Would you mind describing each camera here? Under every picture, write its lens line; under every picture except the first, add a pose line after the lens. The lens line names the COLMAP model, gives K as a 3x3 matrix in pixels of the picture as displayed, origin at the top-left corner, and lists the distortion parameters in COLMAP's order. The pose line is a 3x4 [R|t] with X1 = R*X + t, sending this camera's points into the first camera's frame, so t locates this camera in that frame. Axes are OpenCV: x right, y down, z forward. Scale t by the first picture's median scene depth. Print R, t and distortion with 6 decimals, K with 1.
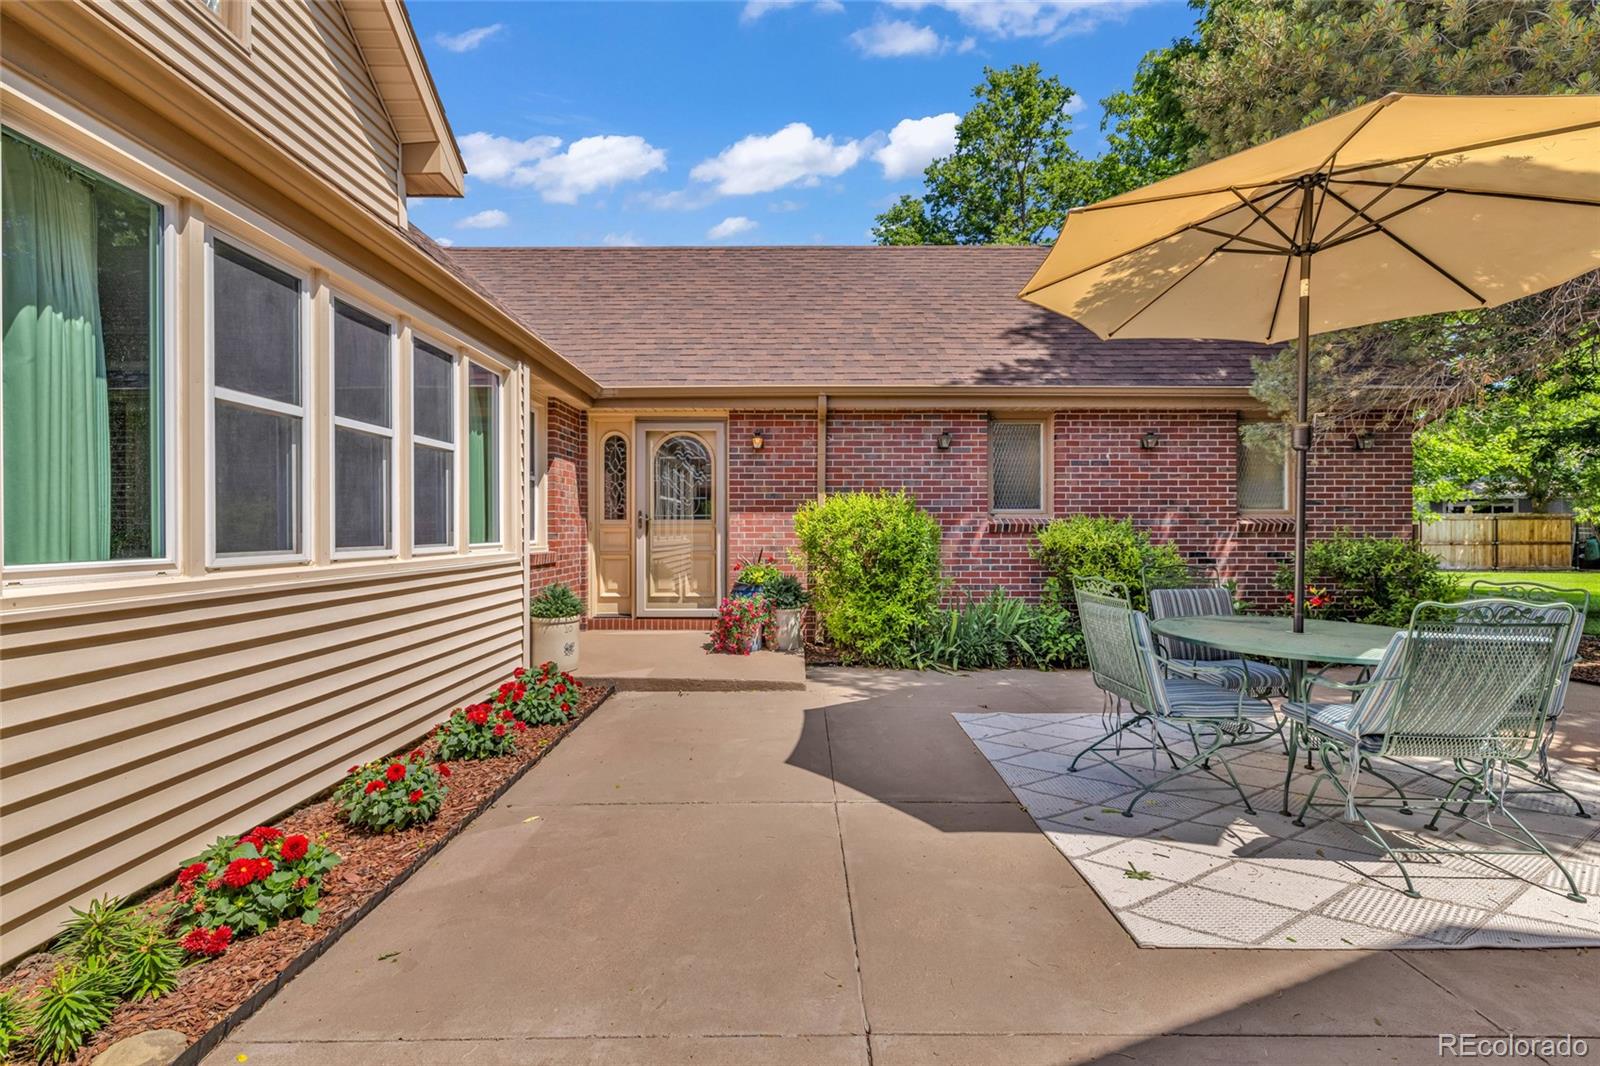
lens RADIAL K [[668.5, 0, 797.2], [0, 668.5, 534.1], [0, 0, 1]] dist [-0.000241, 0.000194]
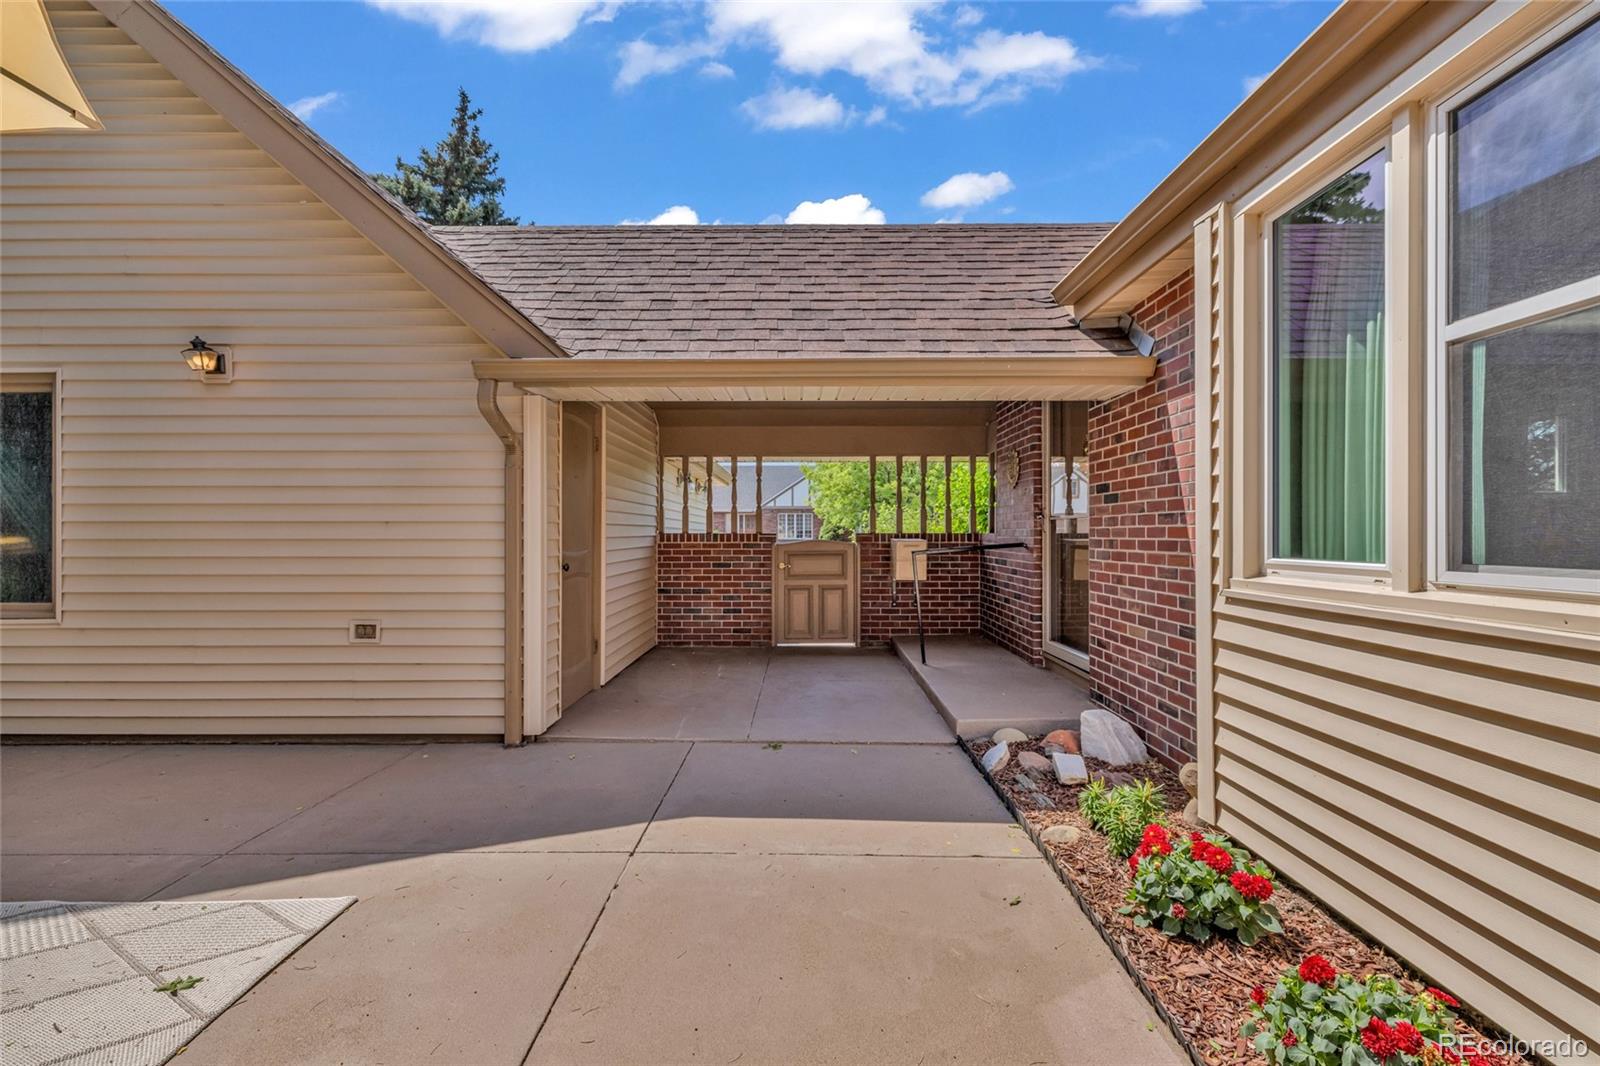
lens RADIAL K [[668.5, 0, 804.6], [0, 668.5, 532.2], [0, 0, 1]] dist [-0.000241, 0.000194]
pose [[-0.999999, 0.001425, 0.000265, -0.198971], [0.001427, 0.999987, 0.004898, -0.008772], [-0.000258, 0.004898, -0.999988, 1.704831]]
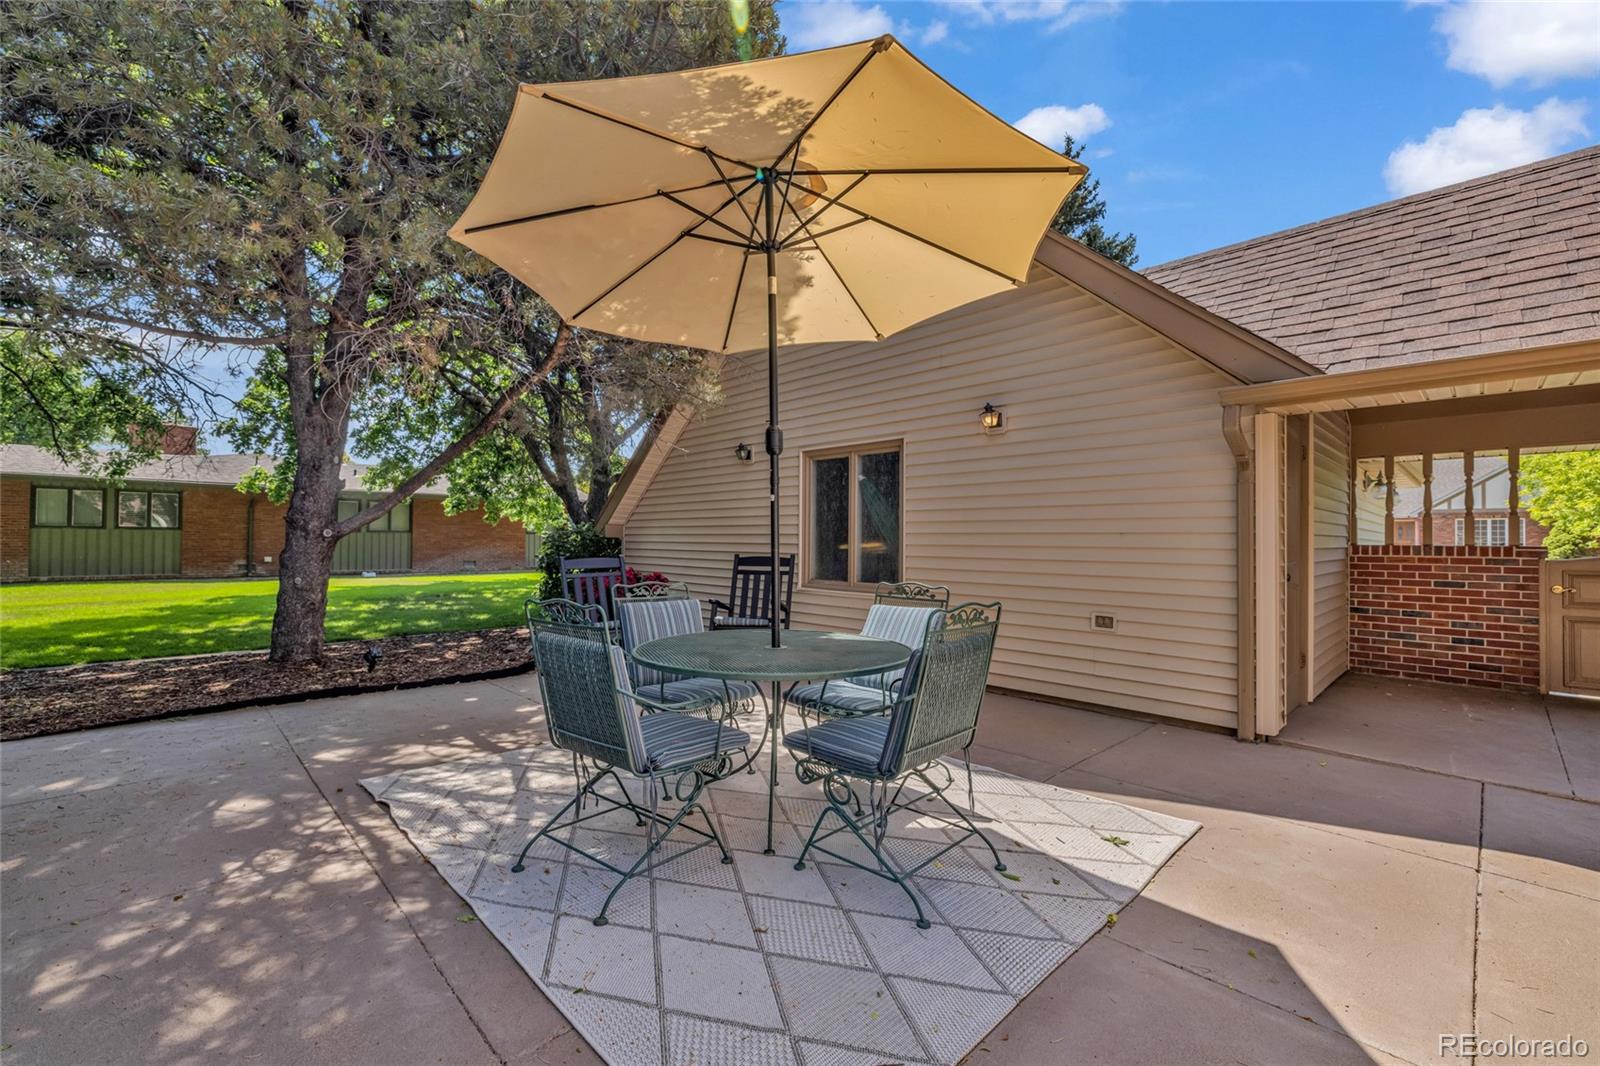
lens RADIAL K [[668.5, 0, 798.0], [0, 668.5, 531.2], [0, 0, 1]] dist [-0.000241, 0.000194]
pose [[-0.696969, 0.003547, 0.717092, 0.062417], [-0.004216, 0.999950, -0.009043, -0.010865], [-0.717089, -0.009326, -0.696920, 2.132613]]
